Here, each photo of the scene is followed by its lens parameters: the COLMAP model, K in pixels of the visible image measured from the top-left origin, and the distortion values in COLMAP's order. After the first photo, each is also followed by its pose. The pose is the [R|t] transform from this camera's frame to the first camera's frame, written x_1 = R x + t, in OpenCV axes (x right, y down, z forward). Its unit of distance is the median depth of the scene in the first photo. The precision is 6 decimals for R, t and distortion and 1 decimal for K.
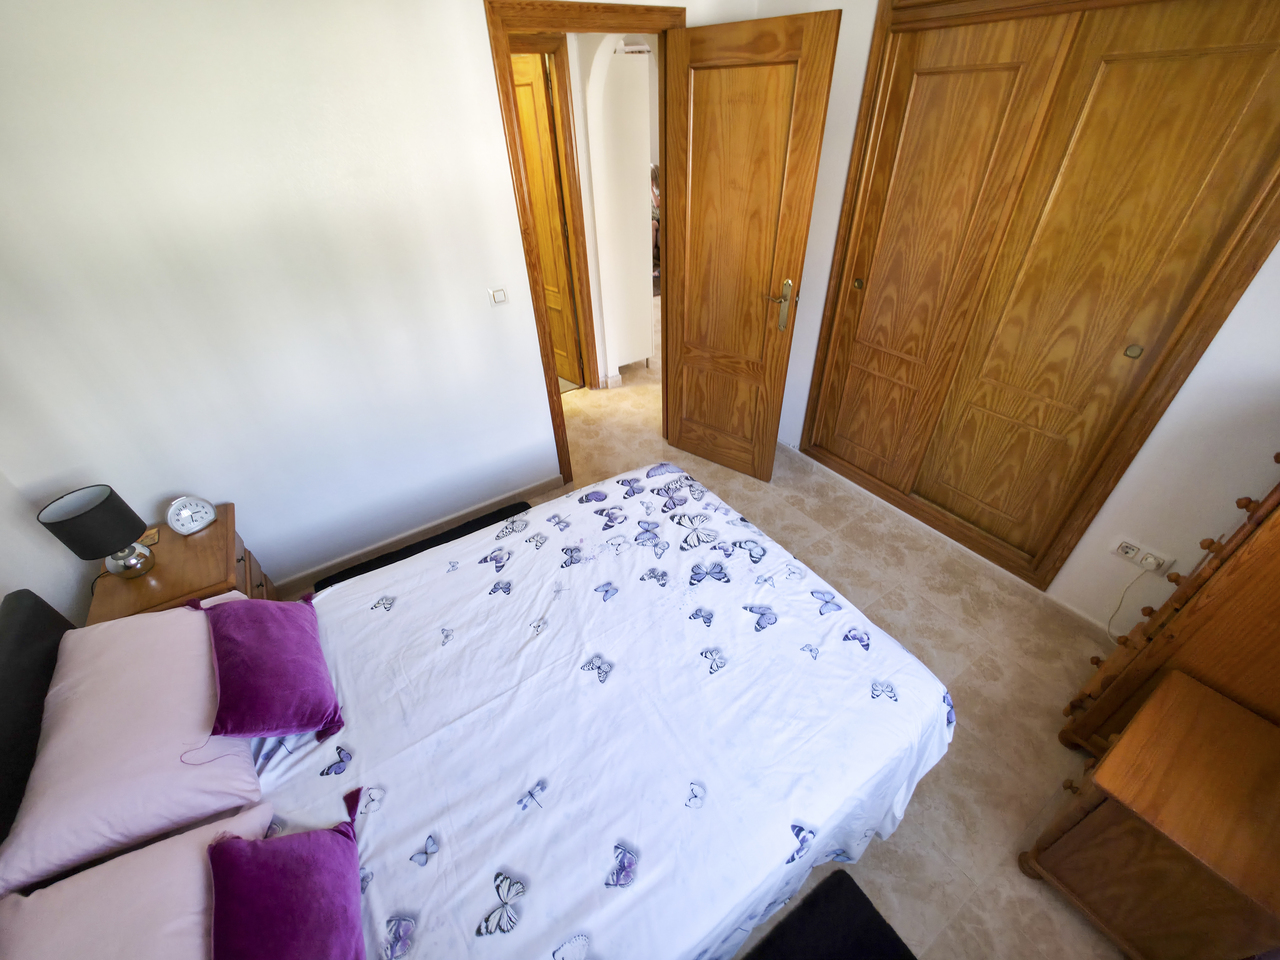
lens RADIAL K [[512.3, 0, 642.5], [0, 512.3, 485.1], [0, 0, 1]] dist [0.002597, -0.001068]
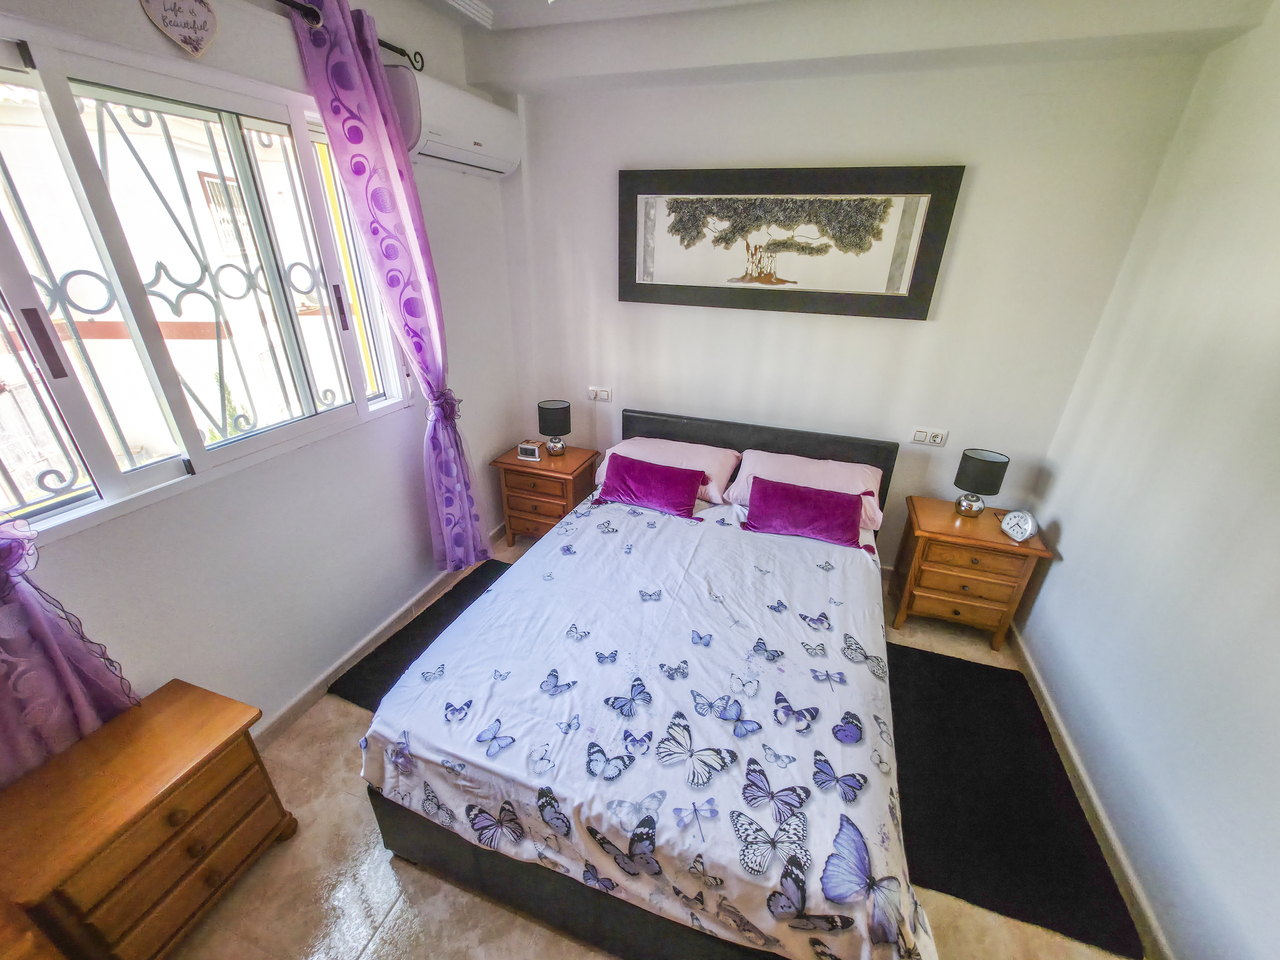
lens RADIAL K [[512.3, 0, 639.0], [0, 512.3, 486.6], [0, 0, 1]] dist [0.002597, -0.001068]
pose [[-0.795409, 0.278310, -0.538394, 0.432438], [-0.361816, 0.494616, 0.790218, -0.616390], [0.486224, 0.823346, -0.292725, 0.868622]]
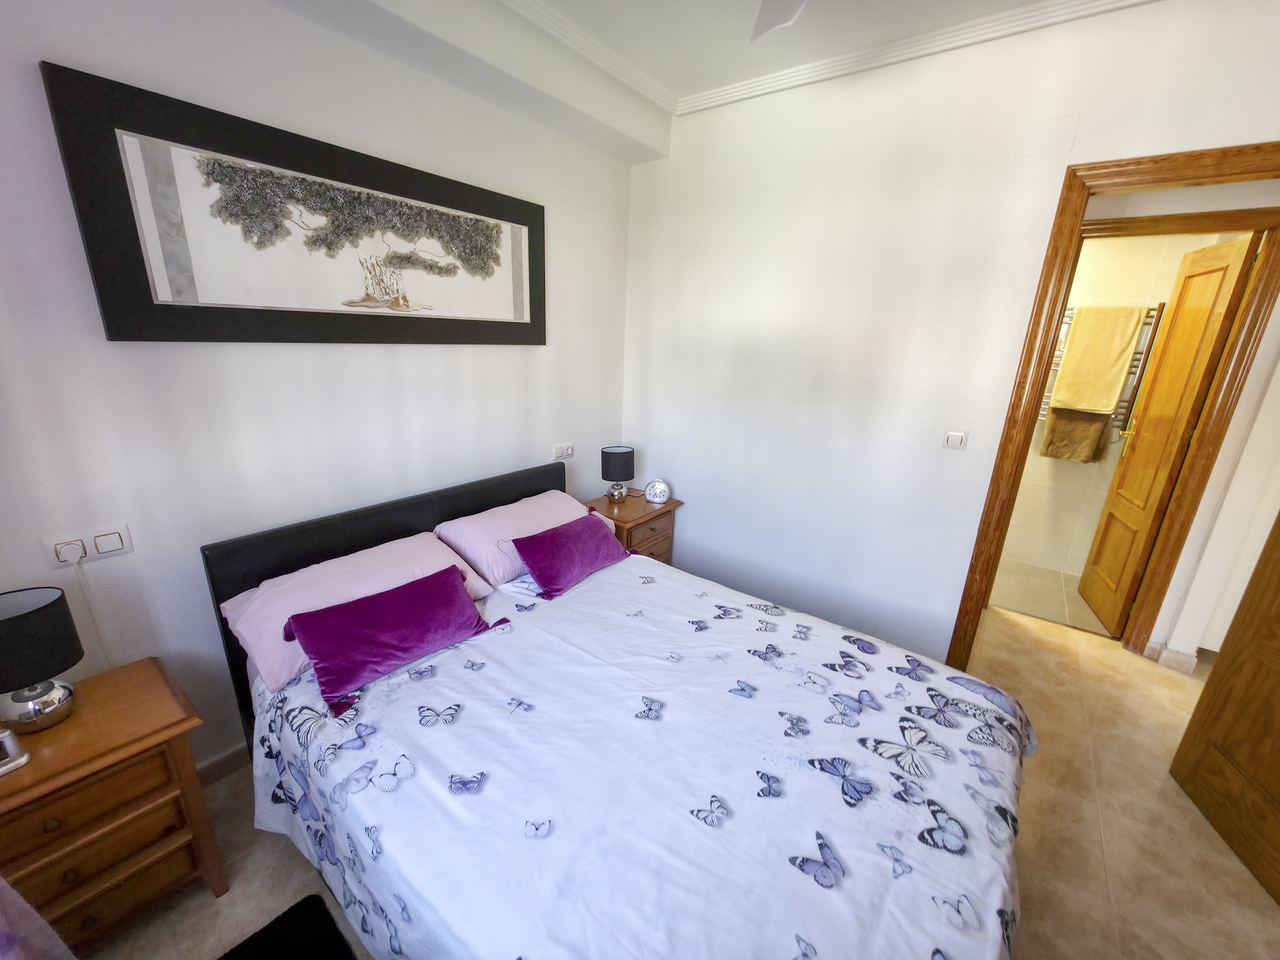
lens RADIAL K [[512.3, 0, 642.5], [0, 512.3, 487.3], [0, 0, 1]] dist [0.002597, -0.001068]
pose [[0.338034, 0.318059, -0.885760, 0.467019], [-0.608383, 0.791926, 0.052186, -0.005068], [0.718055, 0.521241, 0.461200, 0.262462]]
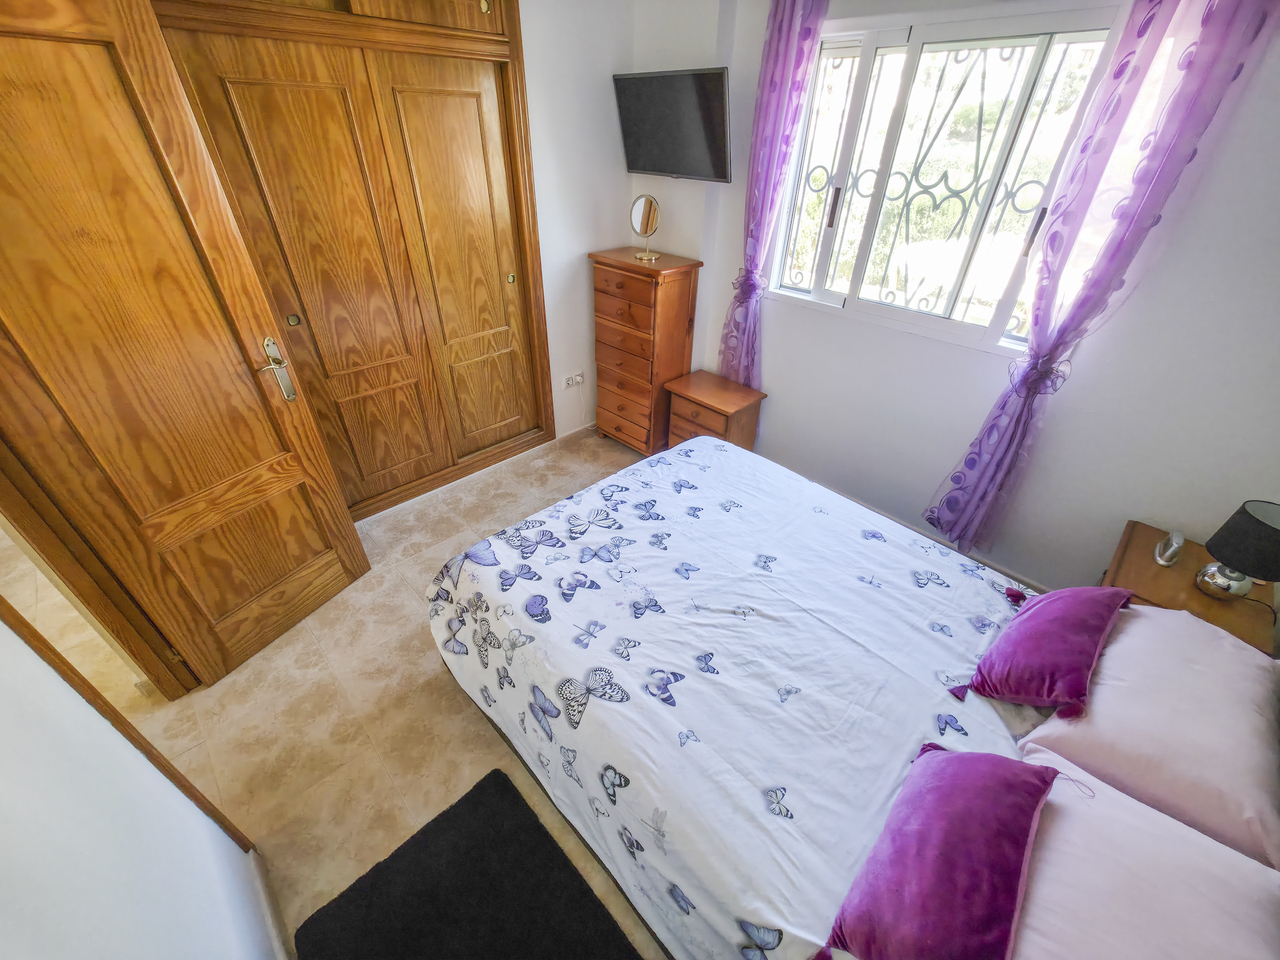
lens RADIAL K [[512.3, 0, 644.6], [0, 512.3, 485.1], [0, 0, 1]] dist [0.002597, -0.001068]
pose [[-0.191466, -0.536838, 0.821673, -0.711057], [0.580825, 0.612866, 0.535759, -0.439629], [-0.791191, 0.579827, 0.194465, 0.673139]]
